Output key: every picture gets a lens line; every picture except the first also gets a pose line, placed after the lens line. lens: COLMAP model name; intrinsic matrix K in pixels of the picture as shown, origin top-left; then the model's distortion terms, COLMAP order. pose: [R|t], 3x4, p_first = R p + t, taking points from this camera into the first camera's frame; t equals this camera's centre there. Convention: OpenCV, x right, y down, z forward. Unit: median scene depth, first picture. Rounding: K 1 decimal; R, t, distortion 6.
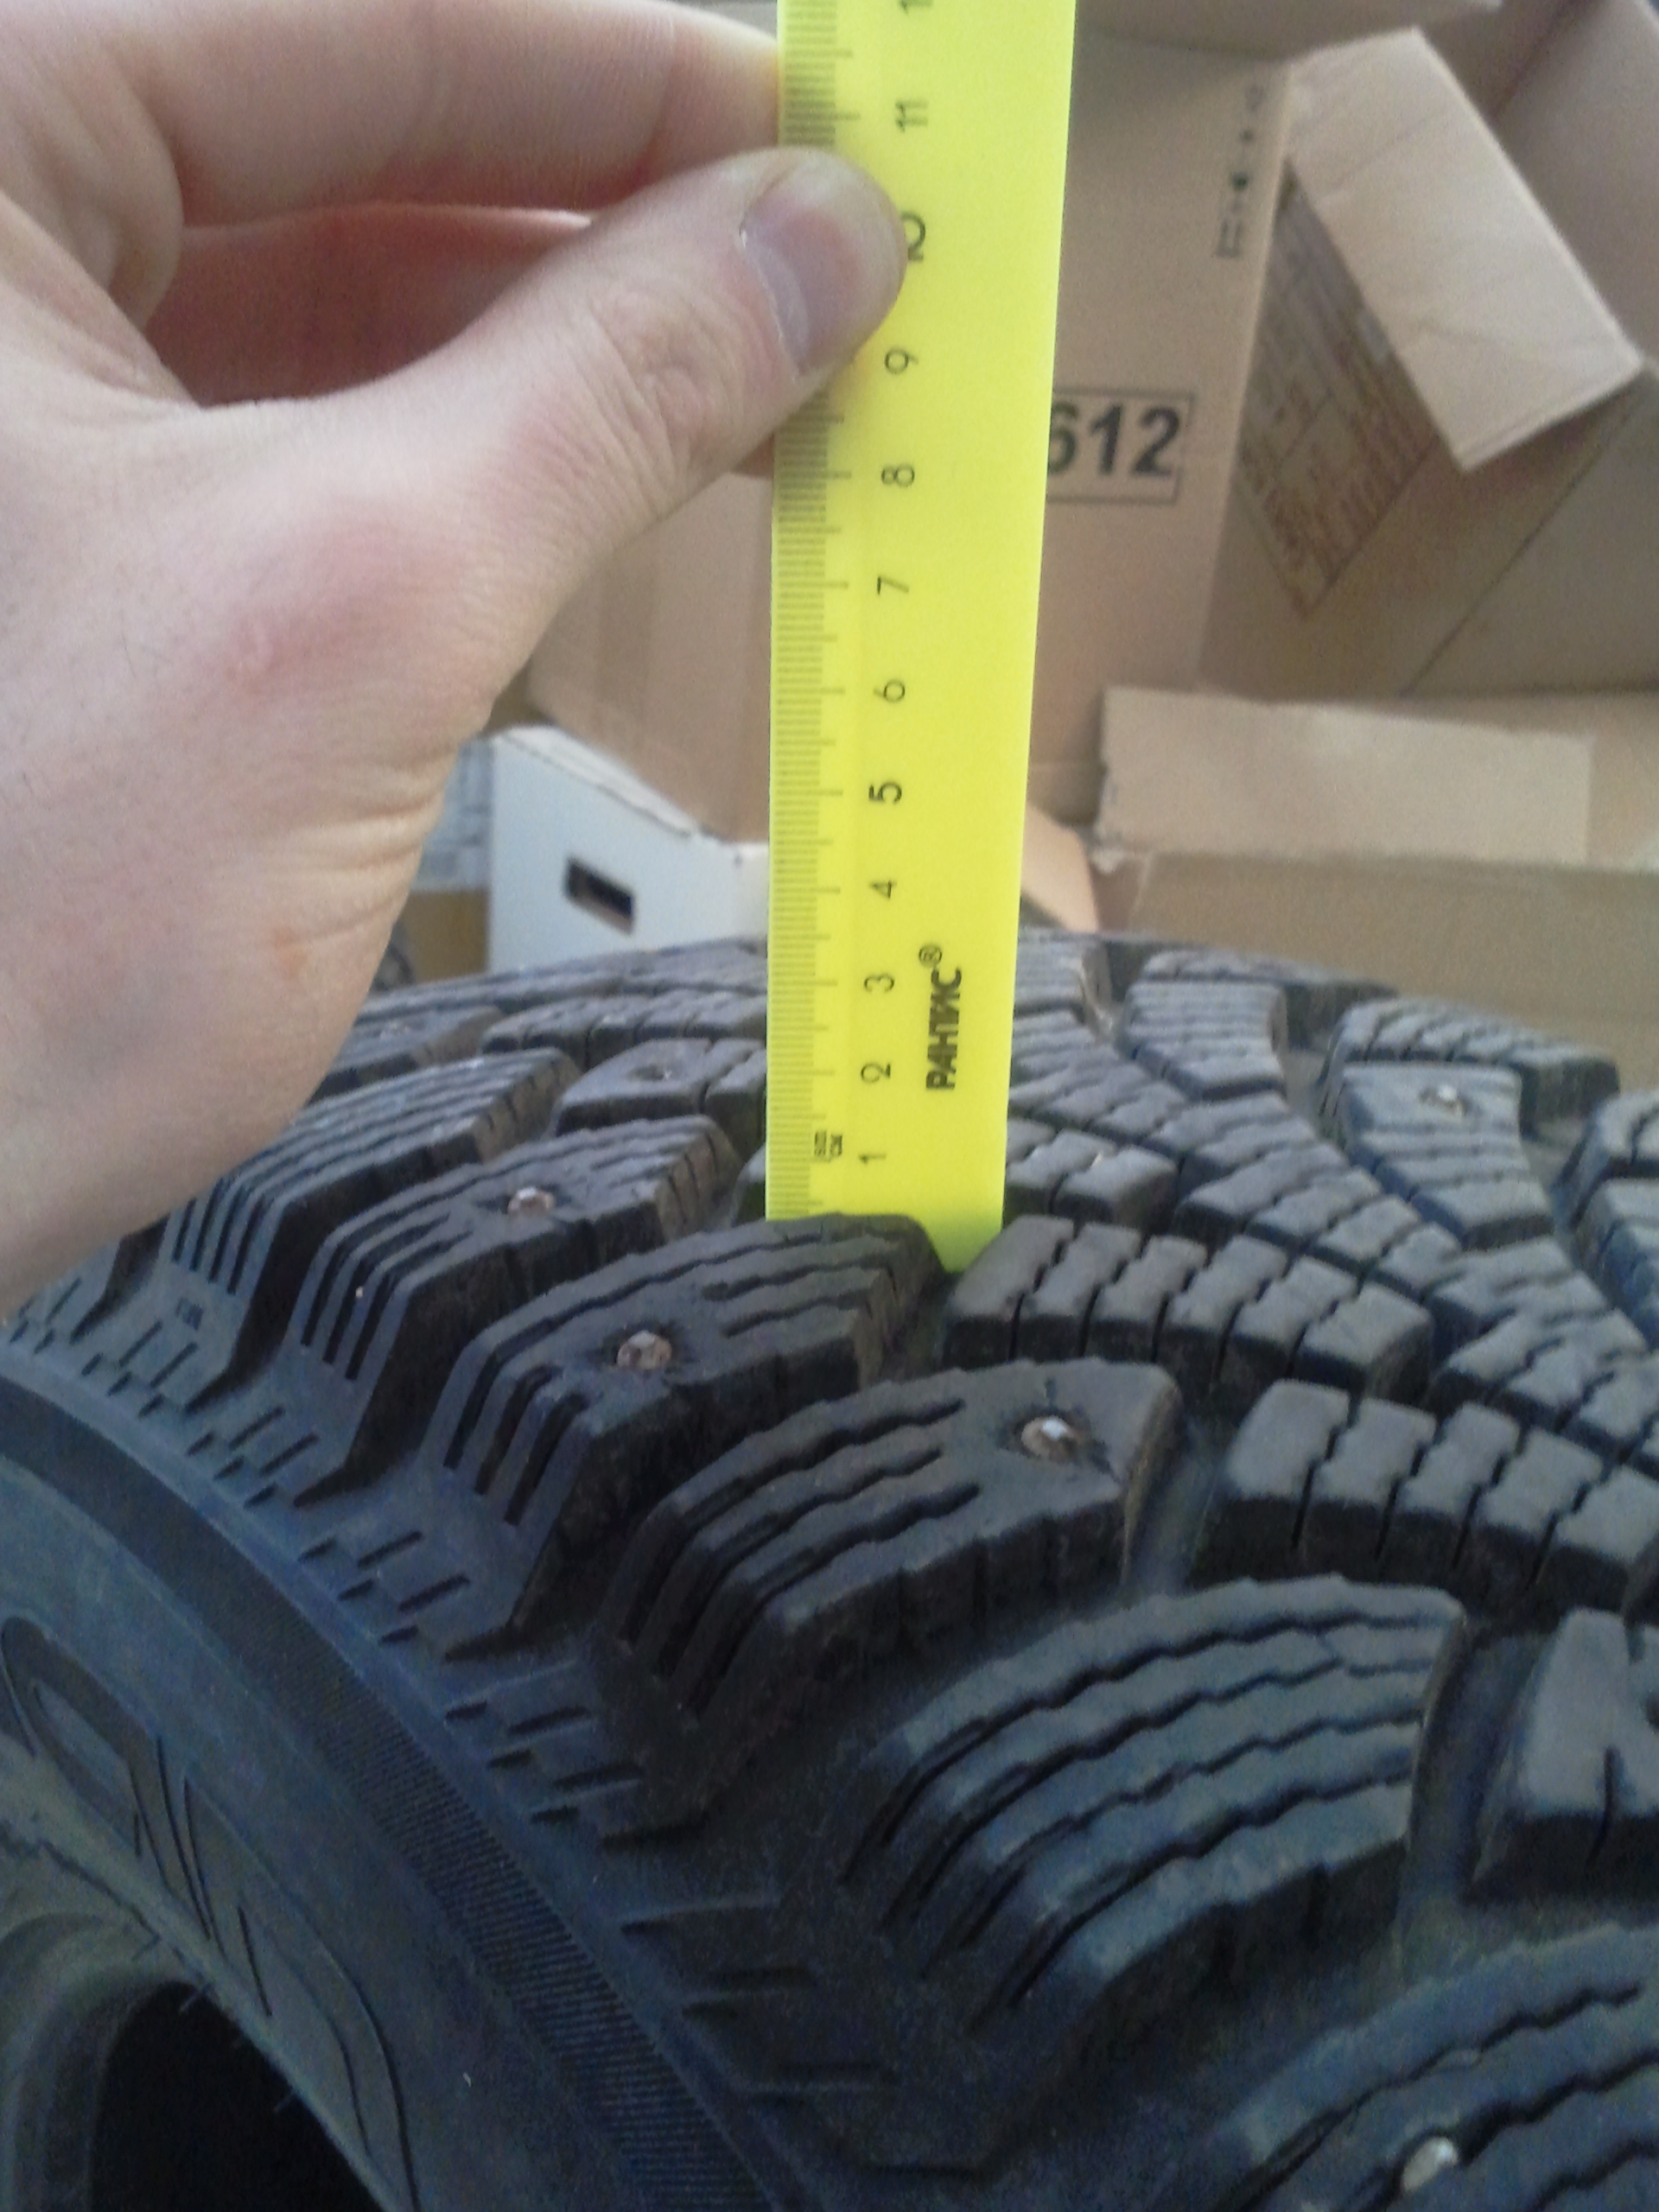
lens RADIAL K [[2208.6, 0, 829.5], [0, 2208.6, 1106.0], [0, 0, 1]] dist [0.120496, -0.592572]
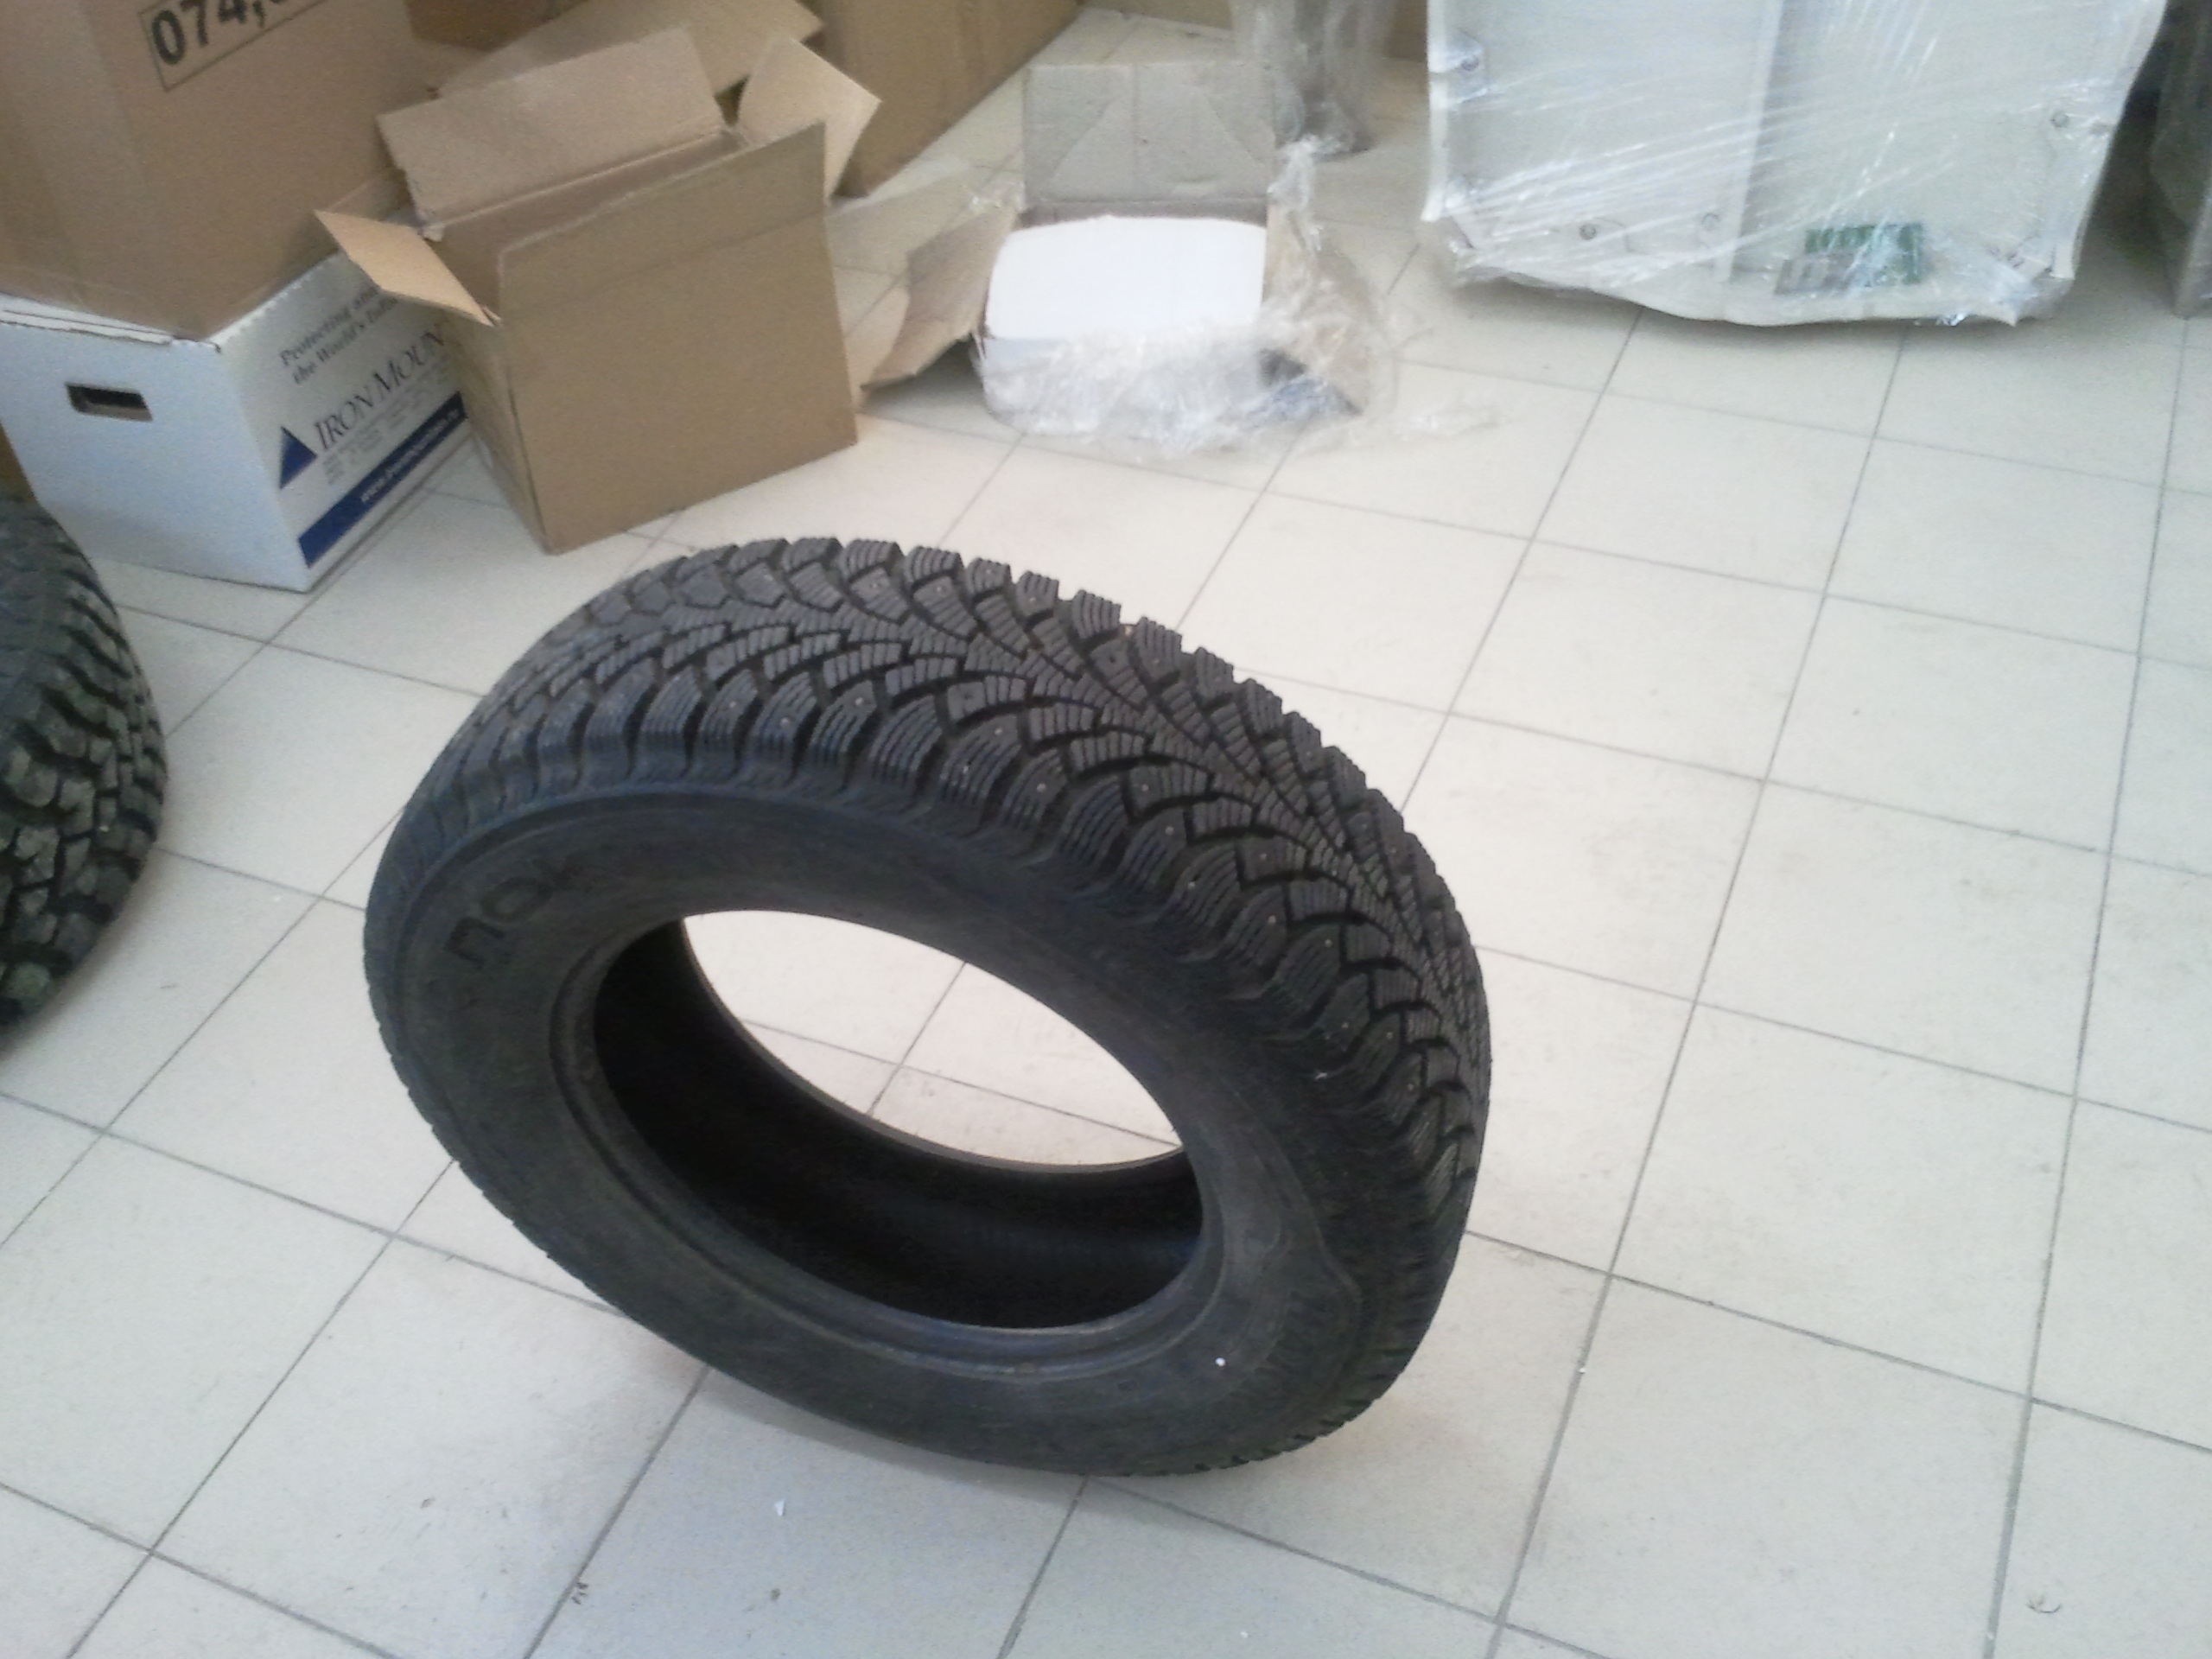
lens RADIAL K [[2208.6, 0, 1106.0], [0, 2208.6, 829.5], [0, 0, 1]] dist [0.120496, -0.592572]
pose [[0.808642, -0.496479, 0.315606, -1.237035], [0.357301, 0.840661, 0.406971, -1.528901], [-0.467370, -0.216328, 0.857186, -3.904881]]
